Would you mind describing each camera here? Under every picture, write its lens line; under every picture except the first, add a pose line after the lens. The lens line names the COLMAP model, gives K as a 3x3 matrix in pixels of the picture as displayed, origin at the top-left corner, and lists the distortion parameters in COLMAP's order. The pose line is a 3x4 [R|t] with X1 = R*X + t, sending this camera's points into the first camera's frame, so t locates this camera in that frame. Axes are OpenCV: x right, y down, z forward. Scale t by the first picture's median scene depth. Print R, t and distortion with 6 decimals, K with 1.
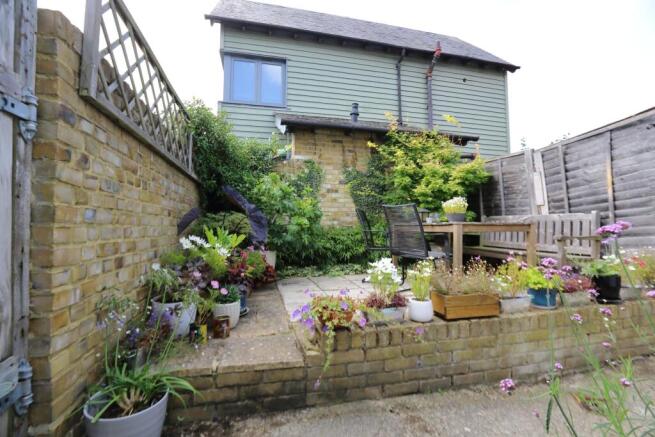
lens RADIAL K [[291.5, 0, 327.5], [0, 291.5, 218.5], [0, 0, 1]] dist [-0.031634, 0.000840]
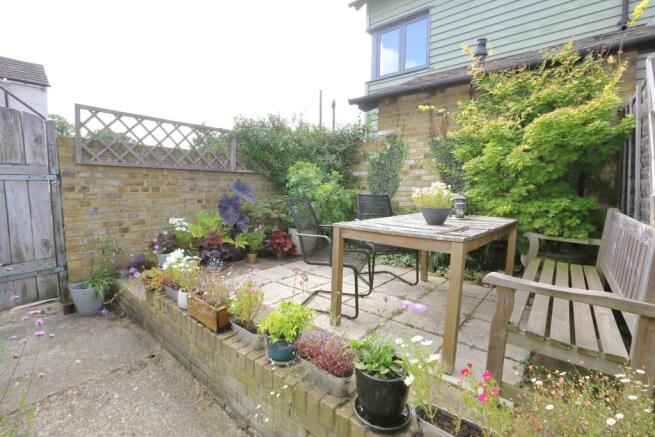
lens RADIAL K [[291.5, 0, 327.5], [0, 291.5, 218.5], [0, 0, 1]] dist [-0.031634, 0.000840]
pose [[0.598057, 0.091576, -0.796205, 0.893759], [0.010201, 0.992500, 0.121816, -0.083519], [0.801389, -0.080975, 0.592637, 0.447660]]
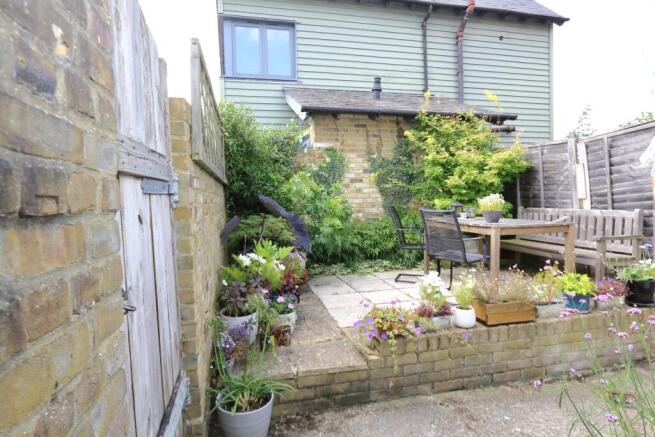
lens RADIAL K [[348.0, 0, 327.5], [0, 348.0, 218.5], [0, 0, 1]] dist [-0.017319, 0.002263]
pose [[0.999699, -0.022082, -0.010648, -0.105547], [0.022864, 0.996534, 0.079987, -0.105541], [0.008845, -0.080206, 0.996739, -0.177377]]
